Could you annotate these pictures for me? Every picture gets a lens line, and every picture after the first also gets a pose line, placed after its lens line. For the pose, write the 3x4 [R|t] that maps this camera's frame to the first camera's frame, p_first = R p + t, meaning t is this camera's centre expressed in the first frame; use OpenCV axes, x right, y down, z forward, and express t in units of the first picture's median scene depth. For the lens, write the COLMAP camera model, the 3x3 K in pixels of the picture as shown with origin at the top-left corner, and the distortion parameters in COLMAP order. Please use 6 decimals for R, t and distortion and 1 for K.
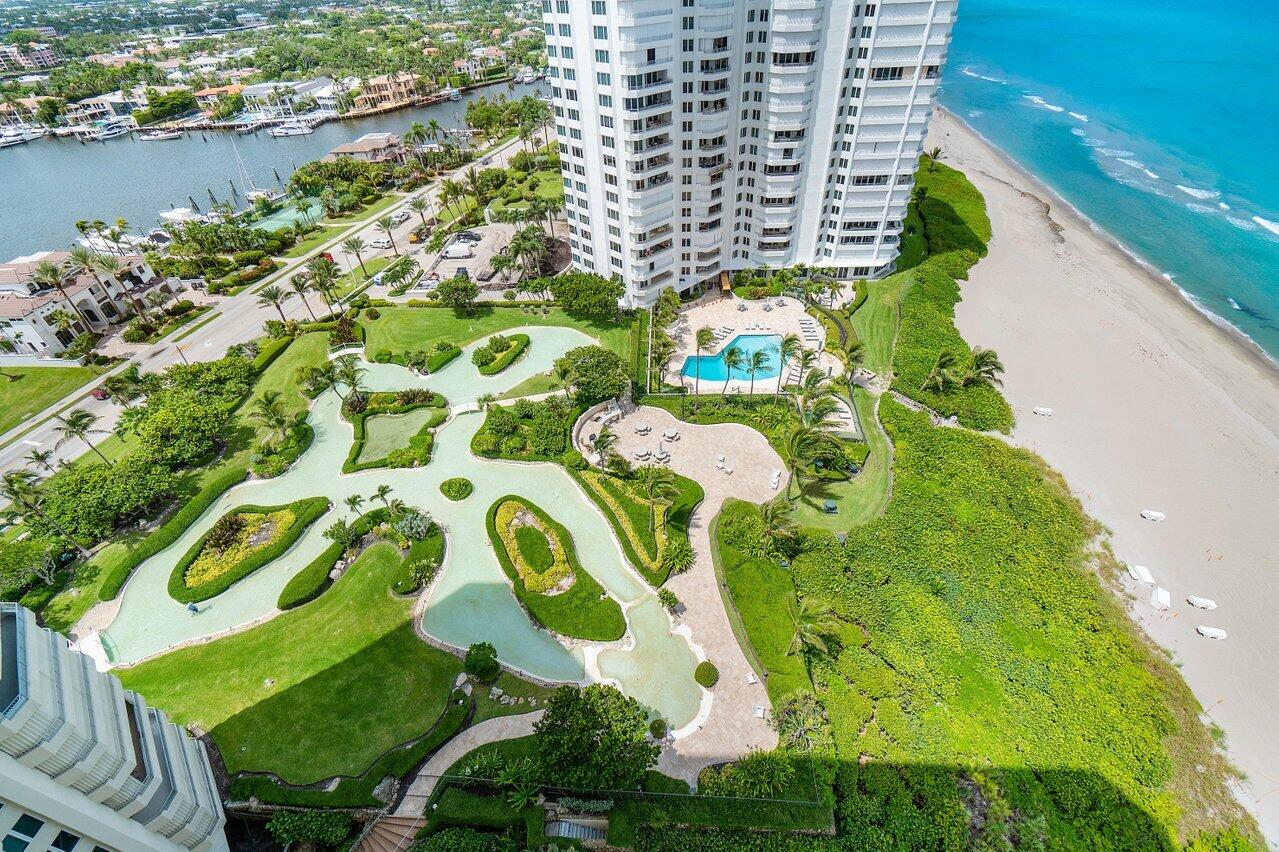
lens RADIAL K [[475.0, 0, 639.5], [0, 475.0, 426.0], [0, 0, 1]] dist [-0.004053, 0.000311]
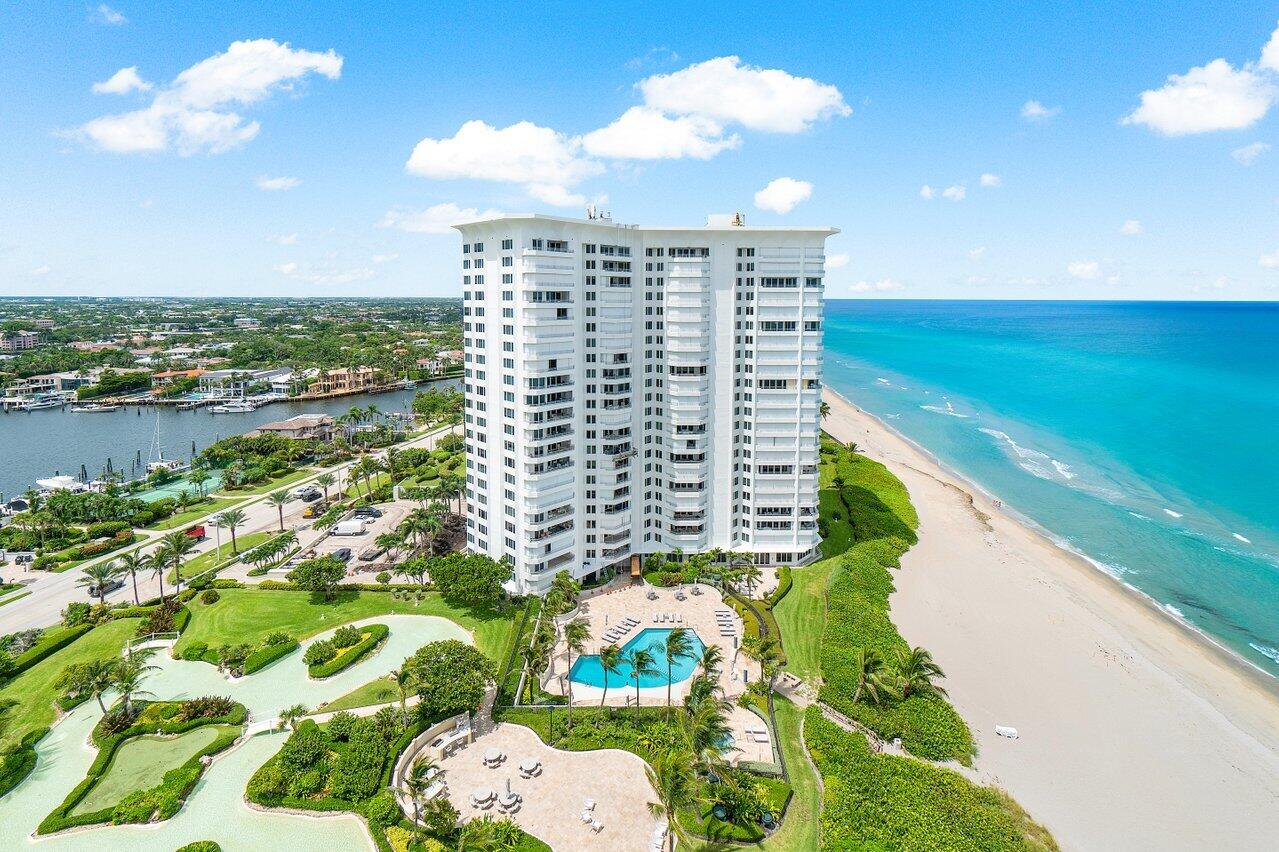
lens RADIAL K [[538.7, 0, 639.5], [0, 538.7, 426.0], [0, 0, 1]] dist [-0.000744, 0.000131]
pose [[0.998387, 0.029733, 0.048375, 0.138118], [-0.000428, 0.855863, -0.517202, -0.002022], [-0.056780, 0.516347, 0.854495, -0.015655]]
